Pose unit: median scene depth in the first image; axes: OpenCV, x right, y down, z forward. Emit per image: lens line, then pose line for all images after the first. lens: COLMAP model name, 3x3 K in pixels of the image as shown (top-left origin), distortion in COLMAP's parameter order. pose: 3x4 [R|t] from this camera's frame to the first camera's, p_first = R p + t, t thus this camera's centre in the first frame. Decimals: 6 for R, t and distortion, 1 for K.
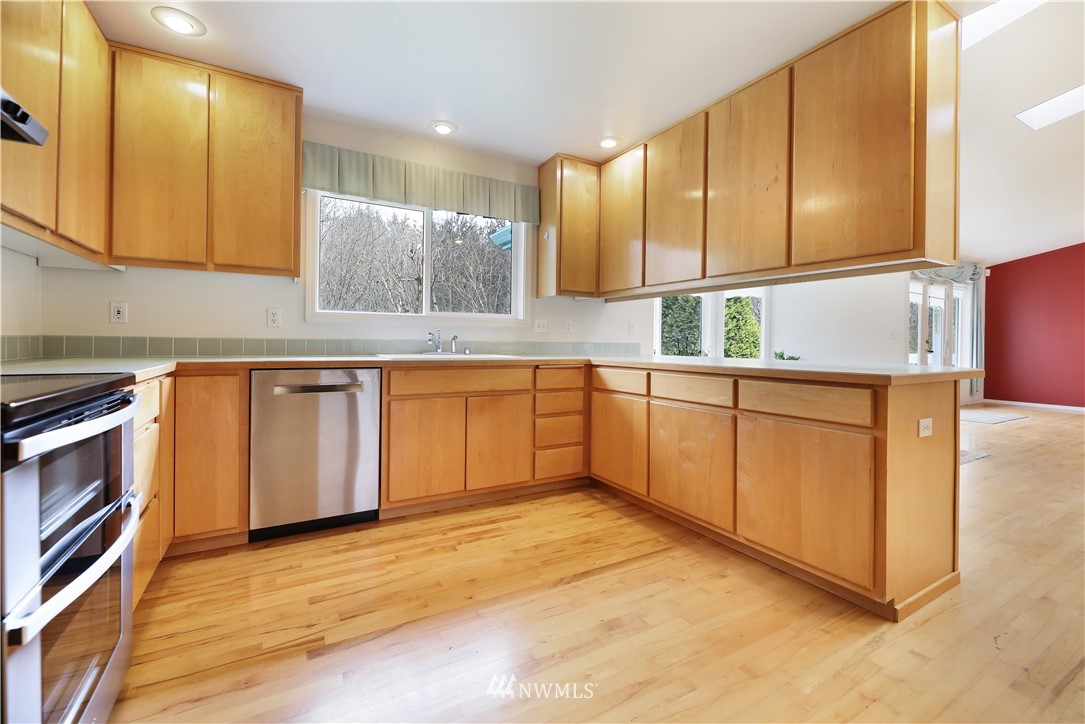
lens RADIAL K [[465.5, 0, 537.9], [0, 465.5, 343.8], [0, 0, 1]] dist [-0.000153, 0.000033]
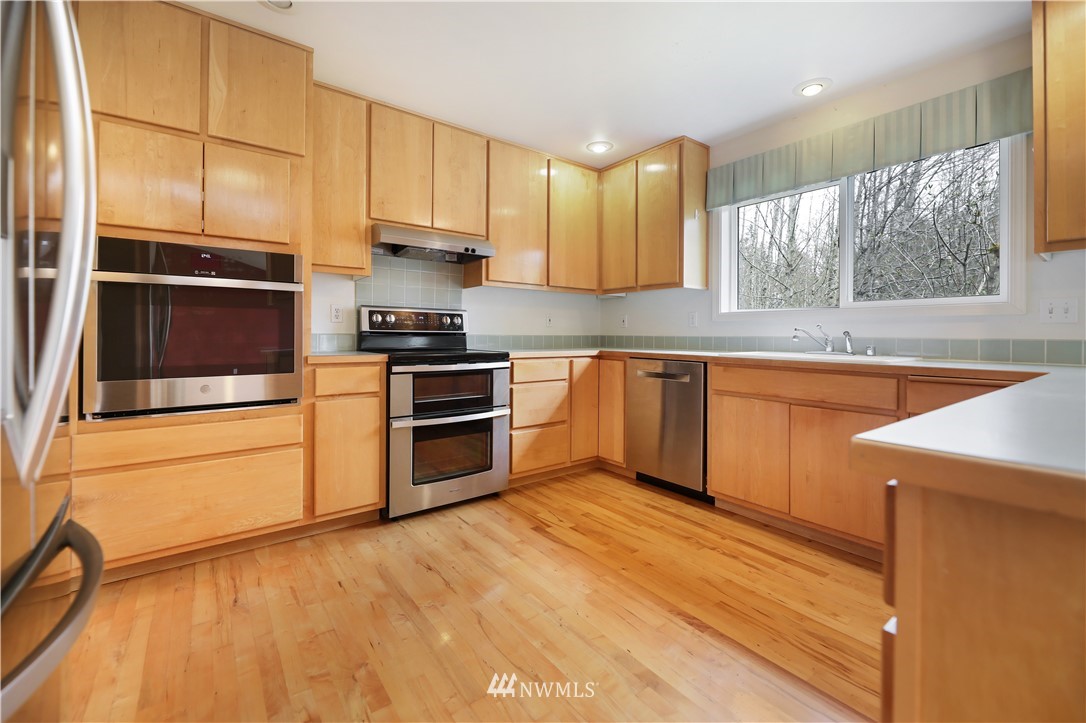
lens RADIAL K [[454.4, 0, 539.9], [0, 454.4, 332.7], [0, 0, 1]] dist [0.000506, -0.000009]
pose [[0.119548, -0.015182, -0.992712, 0.716225], [-0.011284, 0.999798, -0.016650, 0.004936], [0.992764, 0.013193, 0.119353, 0.525336]]
